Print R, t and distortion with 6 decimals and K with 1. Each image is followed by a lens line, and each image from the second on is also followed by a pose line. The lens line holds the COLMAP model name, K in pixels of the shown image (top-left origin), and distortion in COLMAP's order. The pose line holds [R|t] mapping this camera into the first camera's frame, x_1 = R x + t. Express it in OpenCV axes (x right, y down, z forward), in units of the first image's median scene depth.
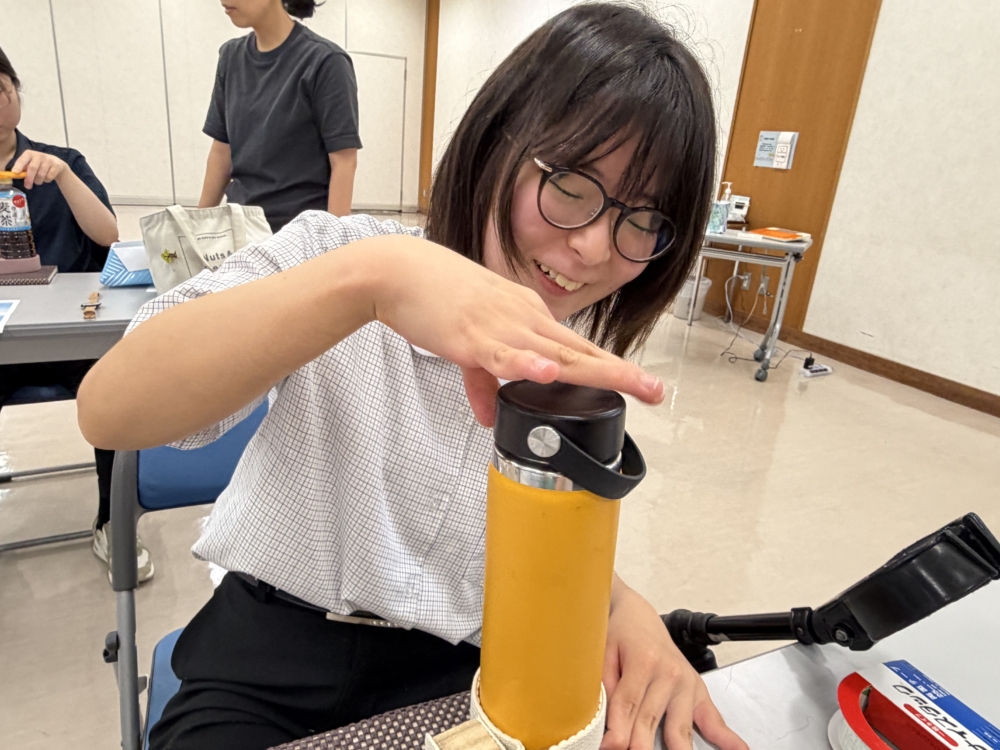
lens RADIAL K [[667.9, 0, 484.5], [0, 667.9, 380.5], [0, 0, 1]] dist [-0.003442, 0.000831]
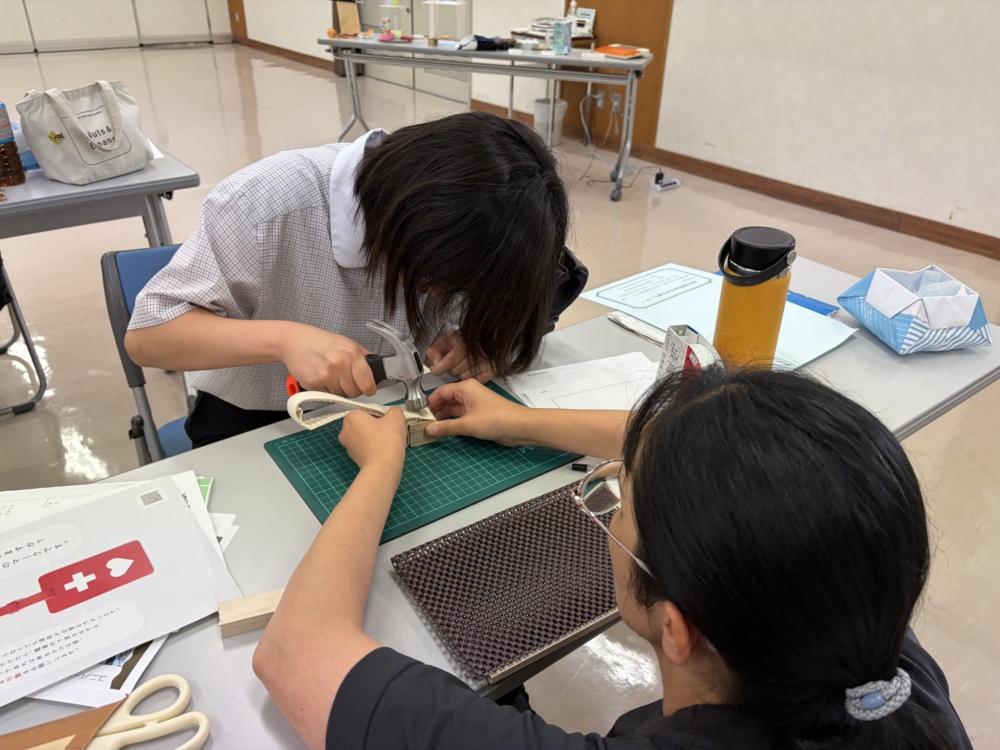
lens RADIAL K [[759.9, 0, 500.0], [0, 759.9, 375.0], [0, 0, 1]] dist [0.013512, -0.005144]
pose [[0.973237, -0.149588, 0.174450, -0.012813], [0.114656, 0.973975, 0.195515, 0.012647], [-0.199157, -0.170280, 0.965060, -0.158914]]
